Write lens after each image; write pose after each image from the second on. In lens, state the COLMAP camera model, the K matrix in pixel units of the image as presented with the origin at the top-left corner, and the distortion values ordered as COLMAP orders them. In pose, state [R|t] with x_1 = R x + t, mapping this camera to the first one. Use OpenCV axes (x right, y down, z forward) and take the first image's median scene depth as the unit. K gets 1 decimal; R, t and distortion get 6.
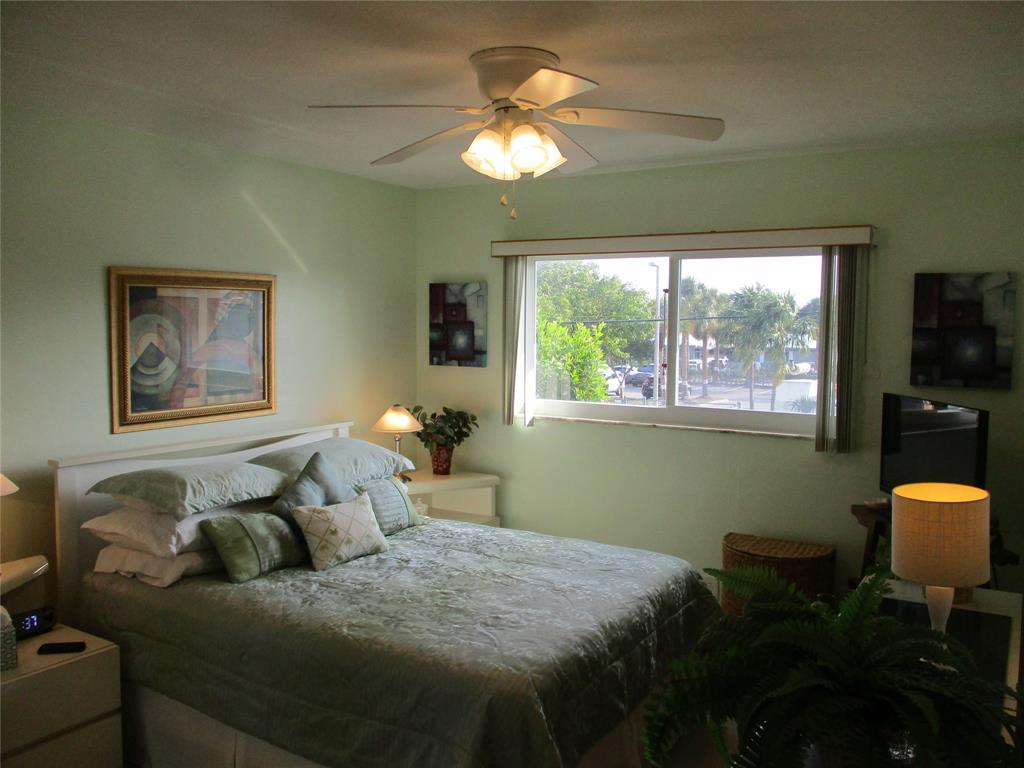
lens RADIAL K [[857.5, 0, 512.0], [0, 857.5, 384.0], [0, 0, 1]] dist [0.050480, -0.000781]
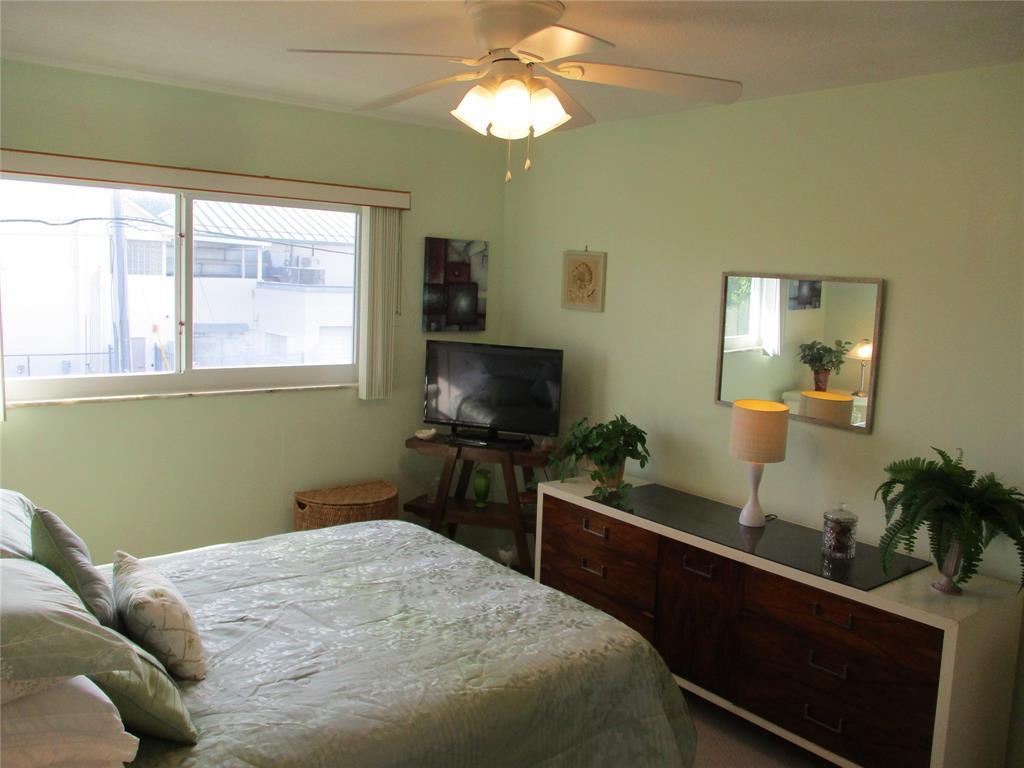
lens RADIAL K [[855.5, 0, 512.1], [0, 855.5, 371.1], [0, 0, 1]] dist [-0.029040, 0.009146]
pose [[0.336270, -0.094480, 0.937014, -0.679404], [0.038535, 0.995502, 0.086549, -0.046852], [-0.940977, 0.007004, 0.338398, 0.557648]]
